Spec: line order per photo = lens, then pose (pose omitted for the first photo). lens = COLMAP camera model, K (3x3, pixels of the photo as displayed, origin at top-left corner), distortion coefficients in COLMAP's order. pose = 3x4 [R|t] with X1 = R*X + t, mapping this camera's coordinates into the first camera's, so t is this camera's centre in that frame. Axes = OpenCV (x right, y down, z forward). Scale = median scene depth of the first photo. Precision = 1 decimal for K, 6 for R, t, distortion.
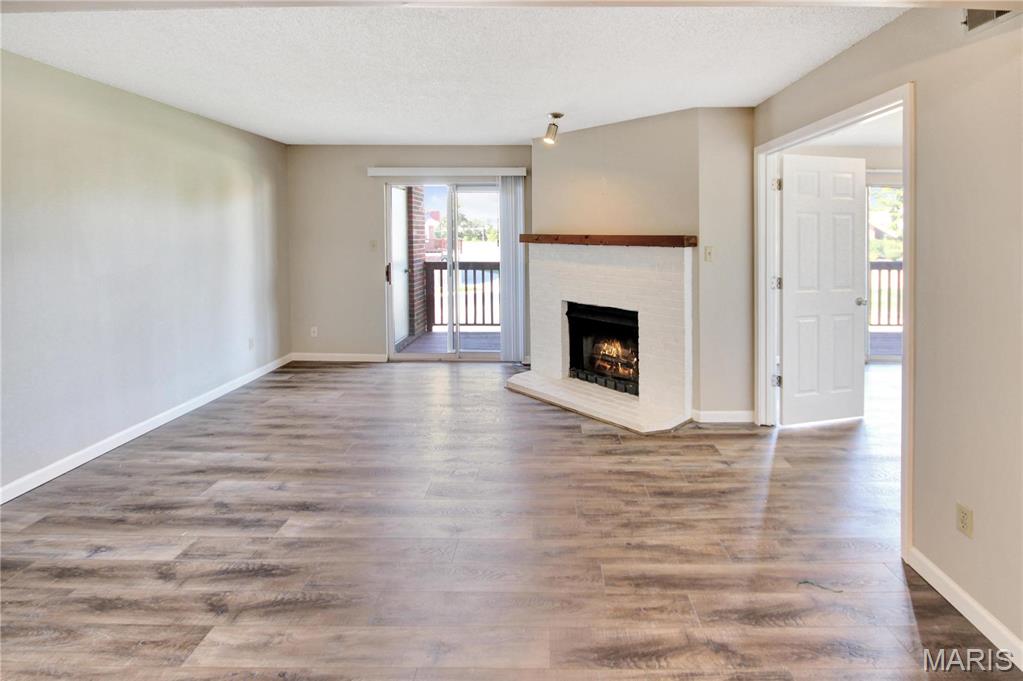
lens RADIAL K [[495.7, 0, 522.7], [0, 495.7, 233.3], [0, 0, 1]] dist [0.001676, -0.000547]
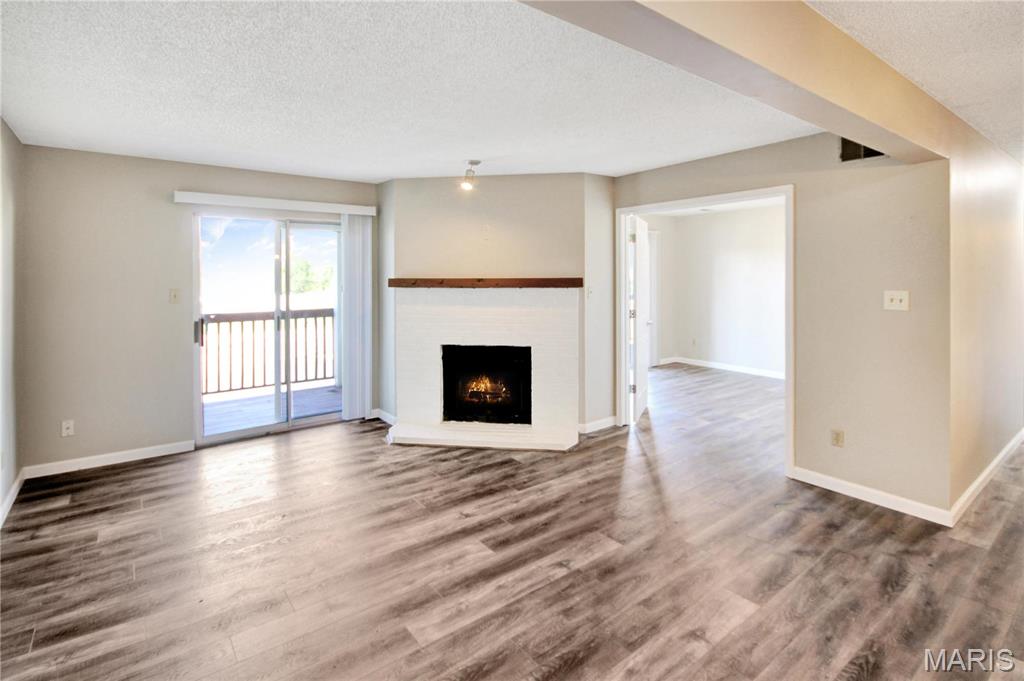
lens RADIAL K [[518.2, 0, 492.8], [0, 518.2, 261.2], [0, 0, 1]] dist [-0.002620, -0.000719]
pose [[0.786537, 0.006759, 0.617507, -0.598937], [0.006019, 0.999809, -0.018610, -0.013949], [-0.617514, 0.018354, 0.786345, 0.143181]]
